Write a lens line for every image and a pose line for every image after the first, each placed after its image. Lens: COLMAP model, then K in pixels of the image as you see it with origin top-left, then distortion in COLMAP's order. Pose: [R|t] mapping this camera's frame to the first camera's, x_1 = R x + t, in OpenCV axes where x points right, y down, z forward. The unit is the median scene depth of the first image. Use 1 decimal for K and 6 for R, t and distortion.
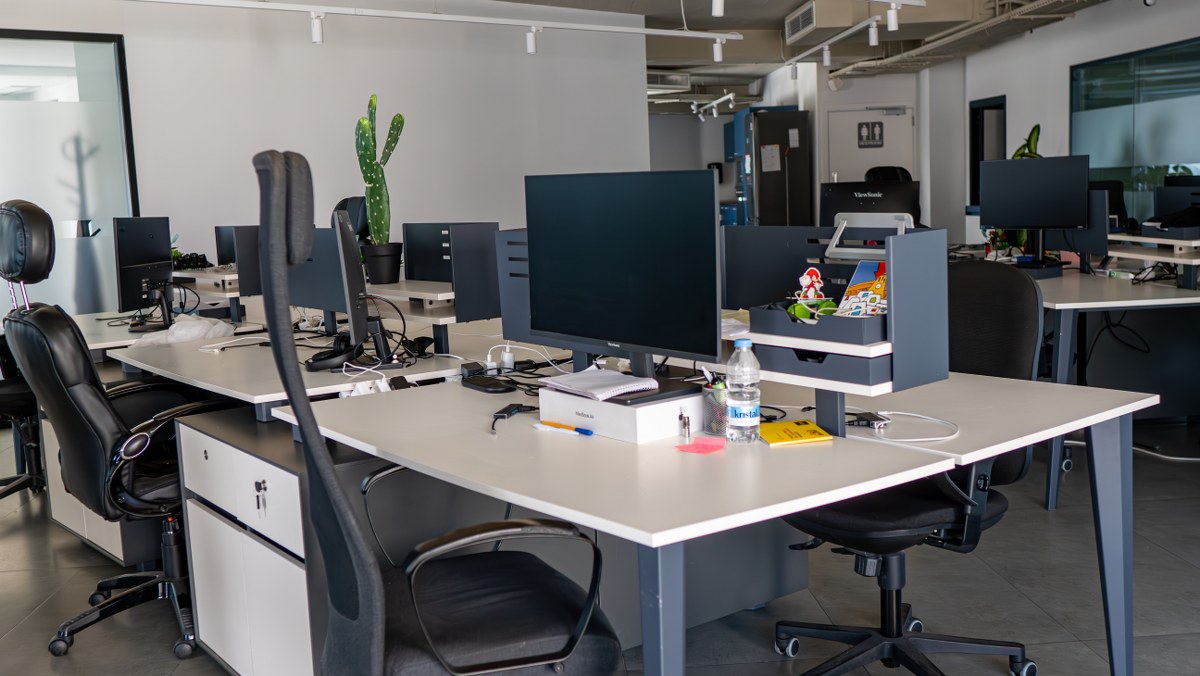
lens RADIAL K [[1120.3, 0, 601.4], [0, 1120.3, 312.0], [0, 0, 1]] dist [0.000132, -0.013863]
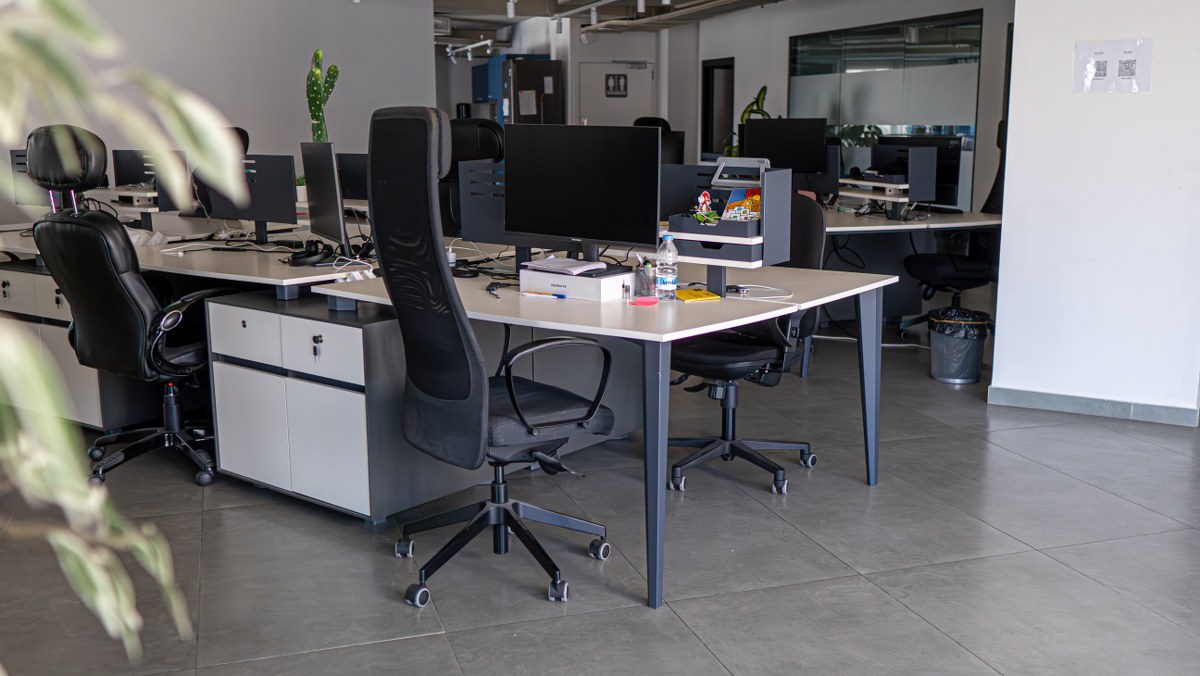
lens RADIAL K [[1120.3, 0, 601.4], [0, 1120.3, 312.0], [0, 0, 1]] dist [0.000132, -0.013863]
pose [[0.966617, -0.002519, 0.256212, -0.262777], [-0.011333, 0.998553, 0.052573, 0.035776], [-0.255974, -0.053722, 0.965190, -0.362183]]
